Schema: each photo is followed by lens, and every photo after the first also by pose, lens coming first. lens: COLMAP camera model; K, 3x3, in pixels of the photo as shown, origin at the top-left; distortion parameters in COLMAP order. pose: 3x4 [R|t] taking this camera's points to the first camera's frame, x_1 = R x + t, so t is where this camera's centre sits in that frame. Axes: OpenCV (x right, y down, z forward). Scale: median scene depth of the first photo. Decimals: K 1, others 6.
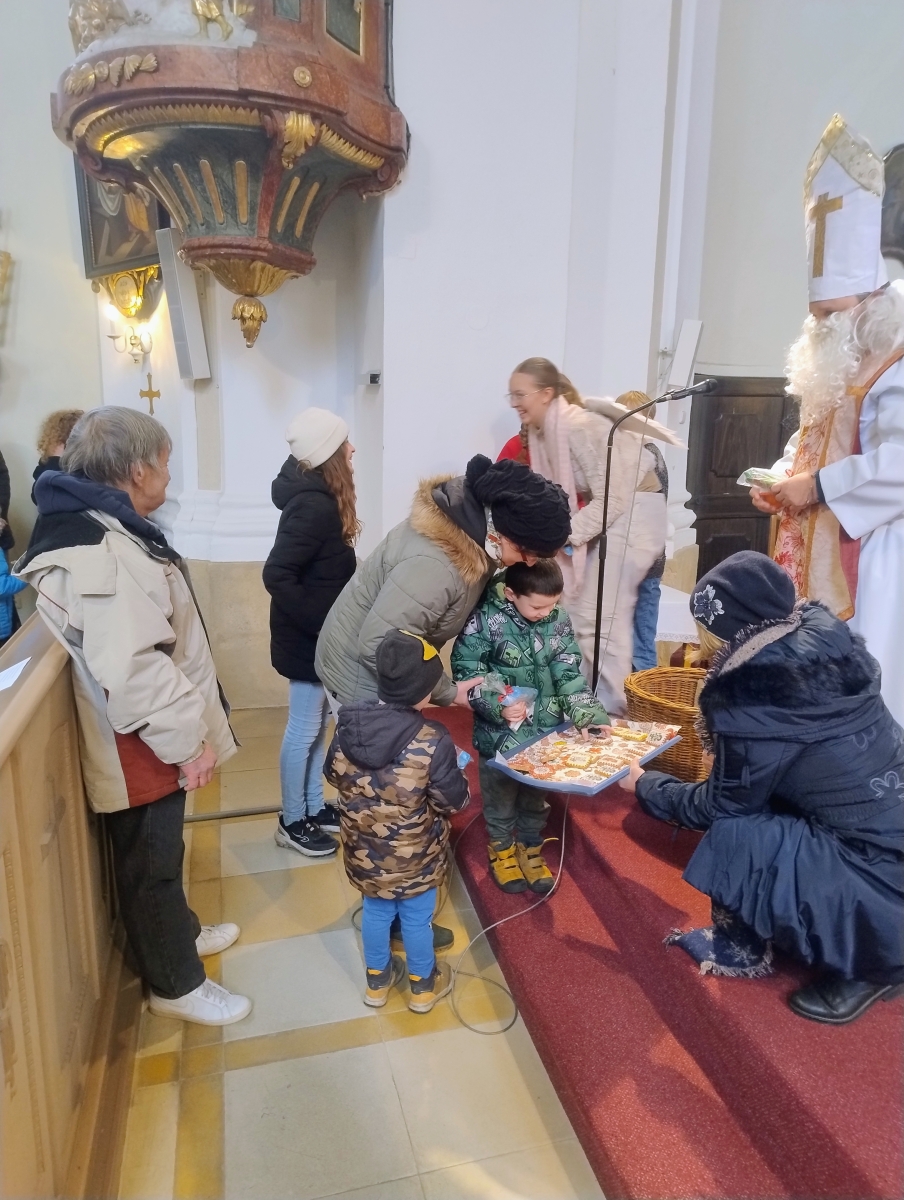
lens RADIAL K [[805.1, 0, 467.3], [0, 805.1, 596.4], [0, 0, 1]] dist [-0.001284, 0.003196]
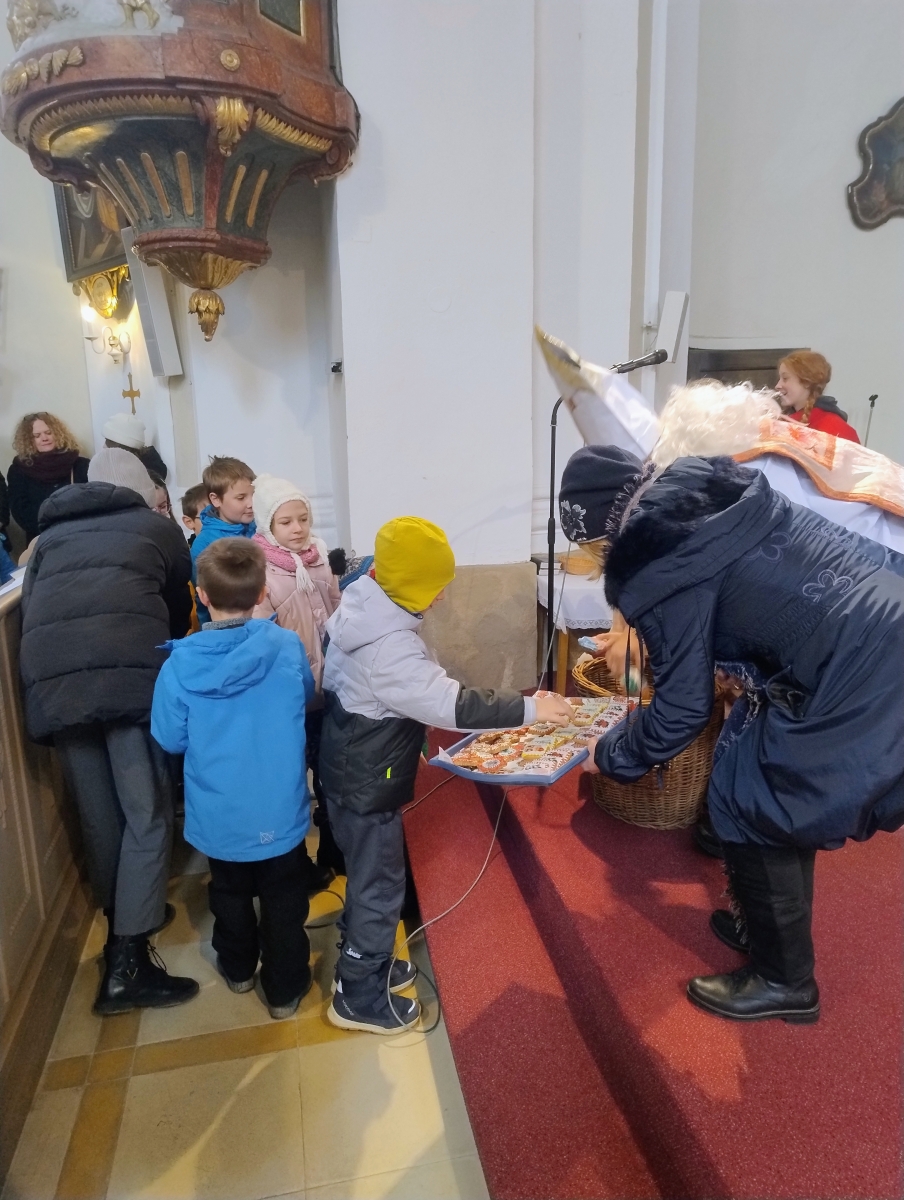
lens RADIAL K [[805.1, 0, 459.5], [0, 805.1, 593.7], [0, 0, 1]] dist [-0.001284, 0.003196]
pose [[0.997300, -0.025362, -0.068913, 0.116134], [0.025841, 0.999648, 0.006060, 0.004272], [0.068735, -0.007824, 0.997604, 0.034805]]
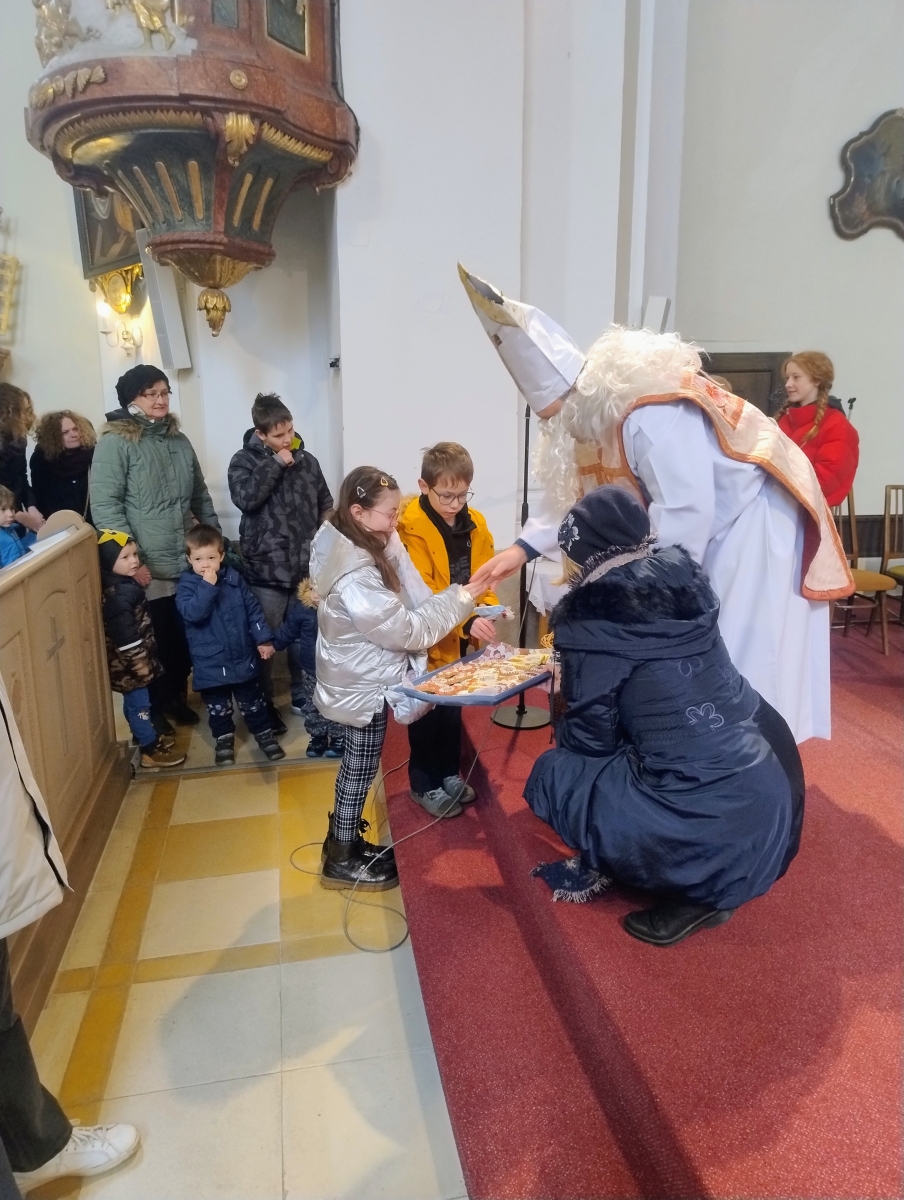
lens RADIAL K [[805.1, 0, 458.8], [0, 805.1, 592.7], [0, 0, 1]] dist [-0.001284, 0.003196]
pose [[0.996983, -0.007993, -0.077210, 0.153168], [0.008344, 0.999956, 0.004235, 0.032594], [0.077173, -0.004866, 0.997006, -0.044599]]
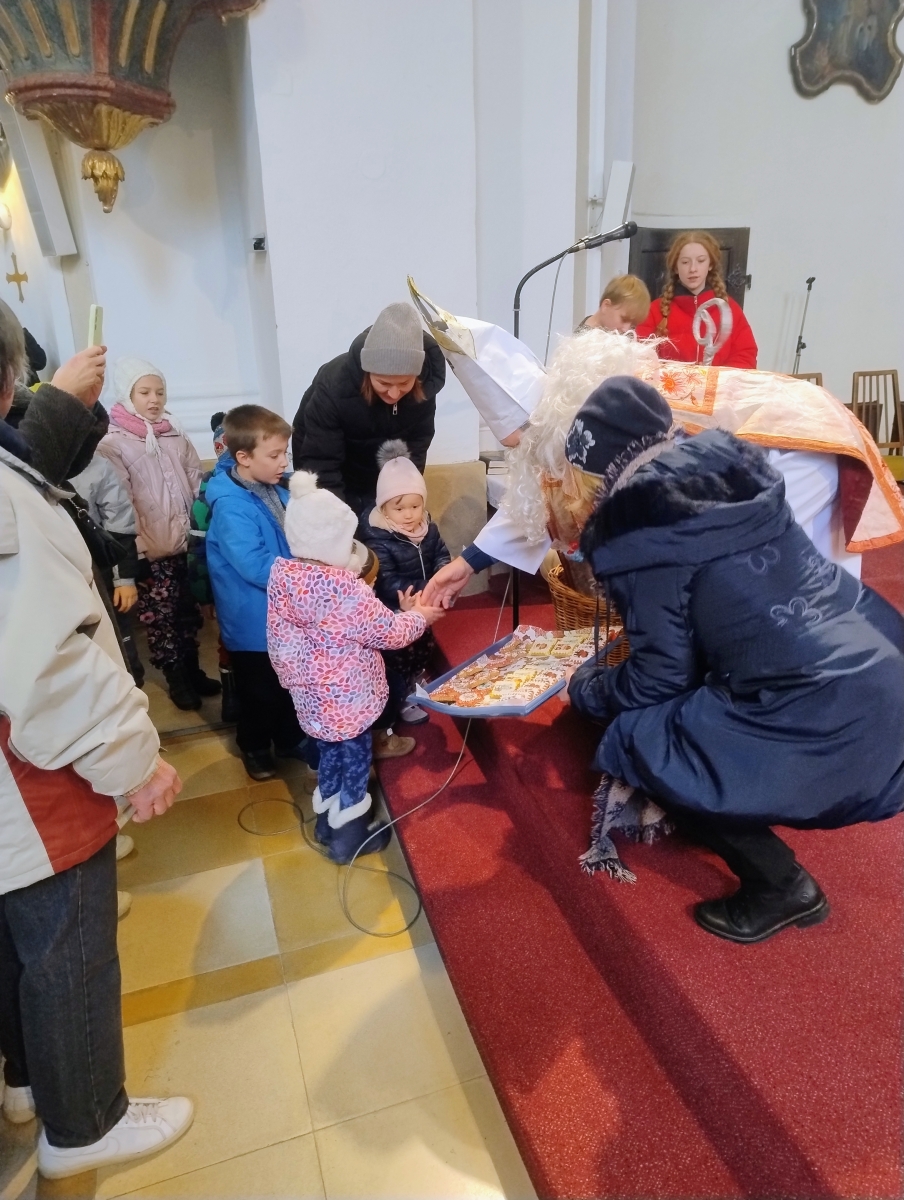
lens RADIAL K [[805.1, 0, 464.9], [0, 805.1, 587.1], [0, 0, 1]] dist [-0.001284, 0.003196]
pose [[0.997538, -0.060928, 0.034737, 0.066441], [0.055921, 0.989886, 0.130380, -0.004069], [-0.042329, -0.128116, 0.990855, 0.090579]]
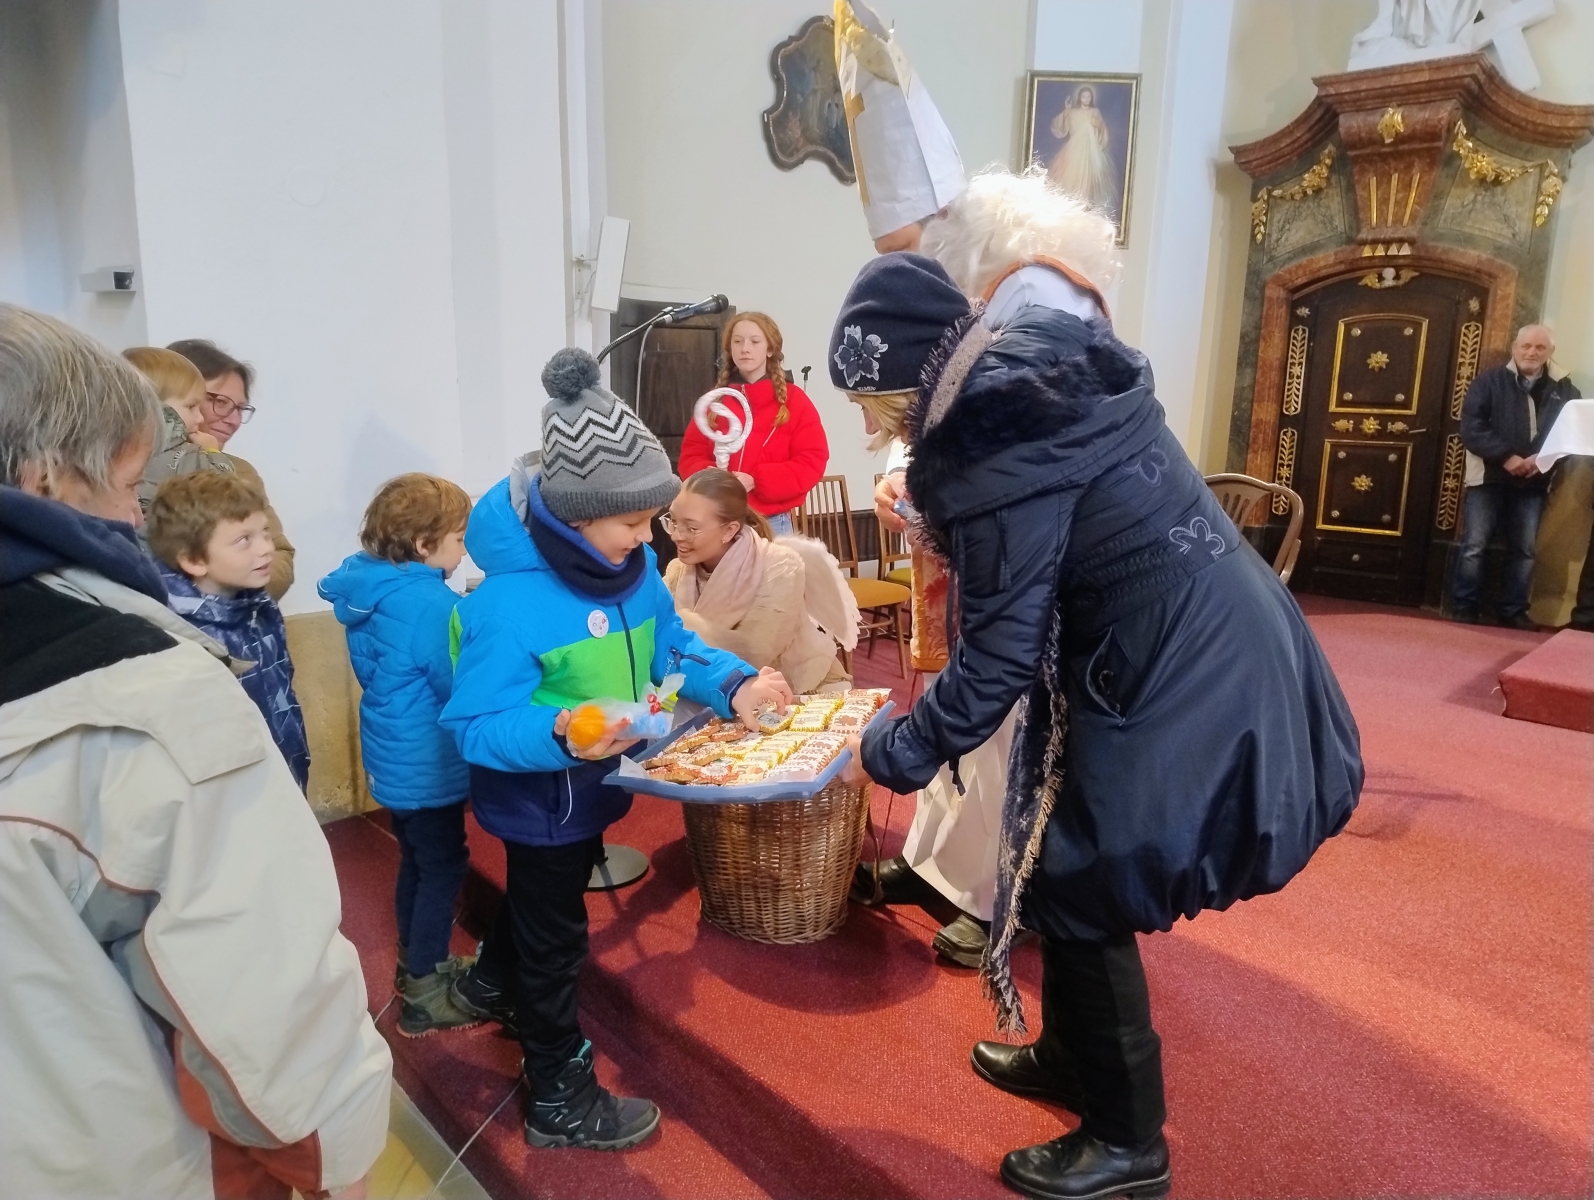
lens RADIAL K [[1069.5, 0, 754.9], [0, 1069.5, 599.2], [0, 0, 1]] dist [-0.001284, 0.003196]
pose [[0.886840, -0.099682, 0.451196, -0.102281], [0.100774, 0.994673, 0.021678, -0.023310], [-0.450953, 0.026244, 0.892162, 0.160798]]
